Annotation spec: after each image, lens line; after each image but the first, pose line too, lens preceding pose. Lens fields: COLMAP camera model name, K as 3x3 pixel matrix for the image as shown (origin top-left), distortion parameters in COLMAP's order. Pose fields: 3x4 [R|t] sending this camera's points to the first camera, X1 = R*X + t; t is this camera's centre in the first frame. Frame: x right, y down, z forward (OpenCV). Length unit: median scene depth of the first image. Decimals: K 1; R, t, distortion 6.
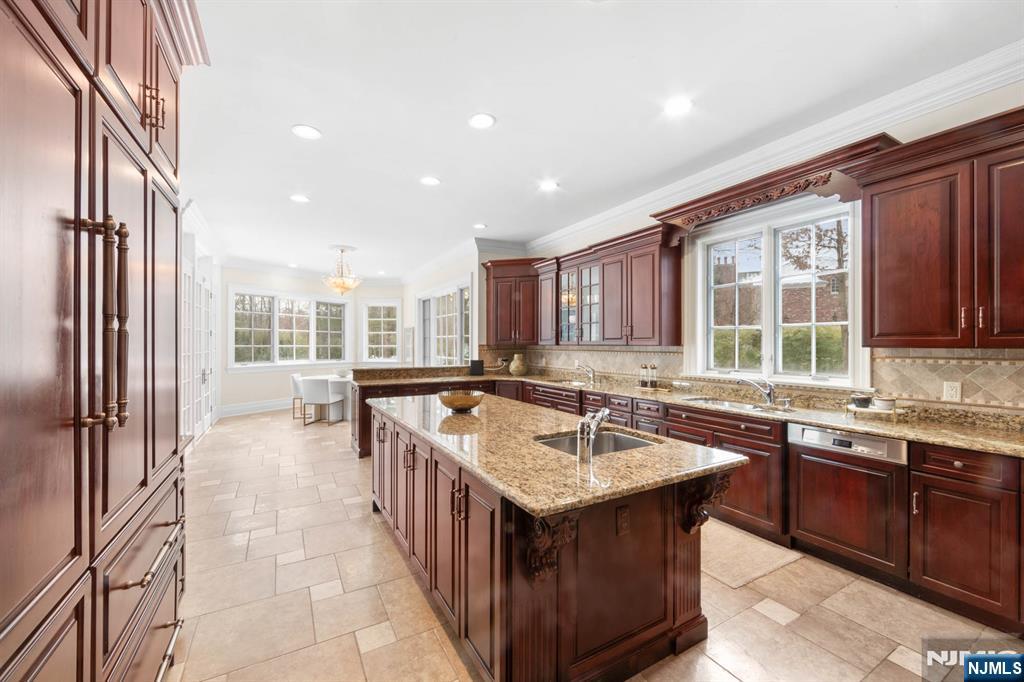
lens RADIAL K [[406.2, 0, 502.8], [0, 406.2, 342.7], [0, 0, 1]] dist [-0.001795, -0.000582]
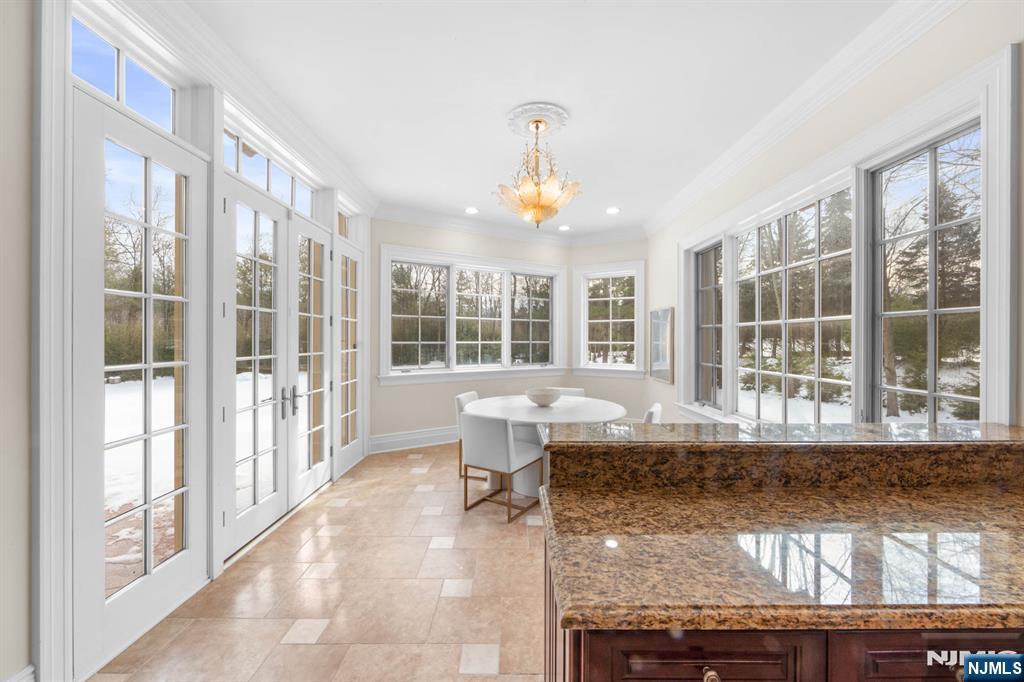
lens RADIAL K [[406.2, 0, 512.7], [0, 406.2, 337.2], [0, 0, 1]] dist [-0.001795, -0.000582]
pose [[0.881434, -0.000867, -0.472306, -0.173231], [-0.000360, 0.999997, -0.002507, 0.002409], [0.472307, 0.002380, 0.881431, 0.489511]]
